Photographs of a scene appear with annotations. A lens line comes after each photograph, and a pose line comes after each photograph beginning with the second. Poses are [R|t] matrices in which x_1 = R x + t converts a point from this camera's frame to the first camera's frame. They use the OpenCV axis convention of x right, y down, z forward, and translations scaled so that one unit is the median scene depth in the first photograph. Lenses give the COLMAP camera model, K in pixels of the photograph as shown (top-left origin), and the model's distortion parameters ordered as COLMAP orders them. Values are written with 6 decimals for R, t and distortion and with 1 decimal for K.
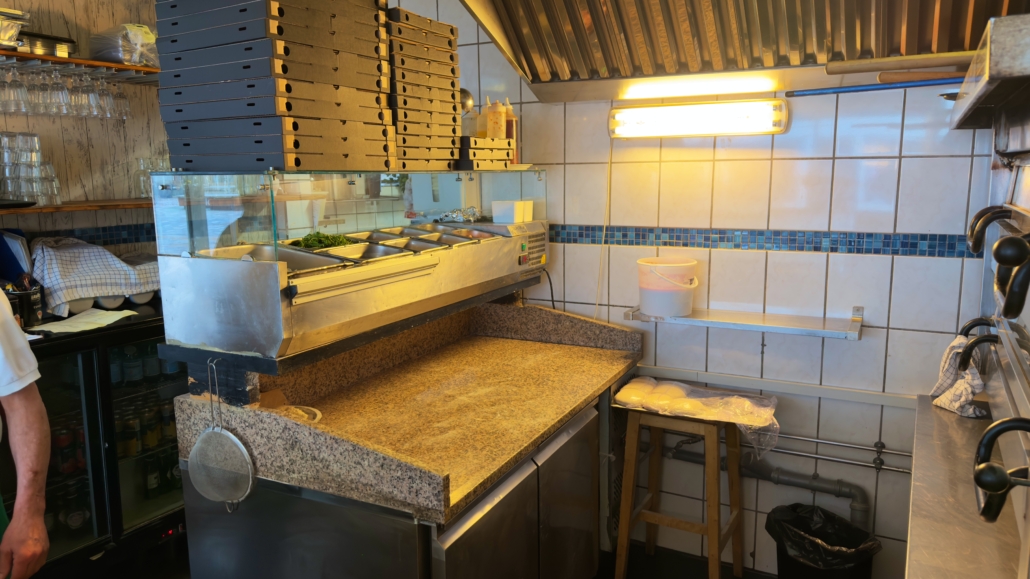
lens RADIAL K [[739.3, 0, 519.1], [0, 739.3, 290.6], [0, 0, 1]] dist [0.082277, -0.031539]
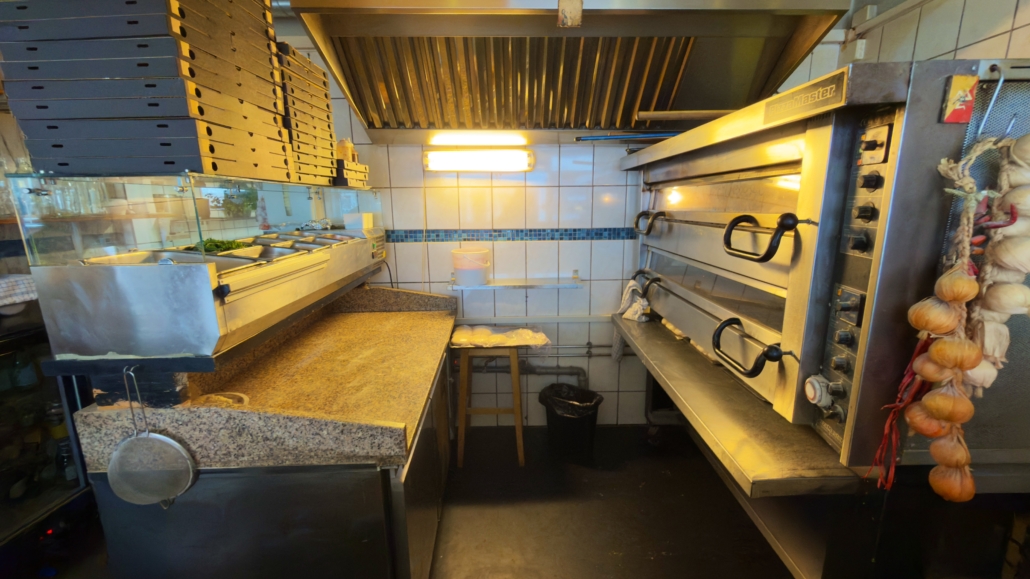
lens RADIAL K [[413.5, 0, 514.1], [0, 413.5, 288.9], [0, 0, 1]] dist [0.003207, 0.003297]
pose [[0.876696, -0.097181, 0.471126, -0.161345], [0.079976, 0.995196, 0.056461, -0.000898], [-0.474350, -0.011821, 0.880257, 0.212823]]
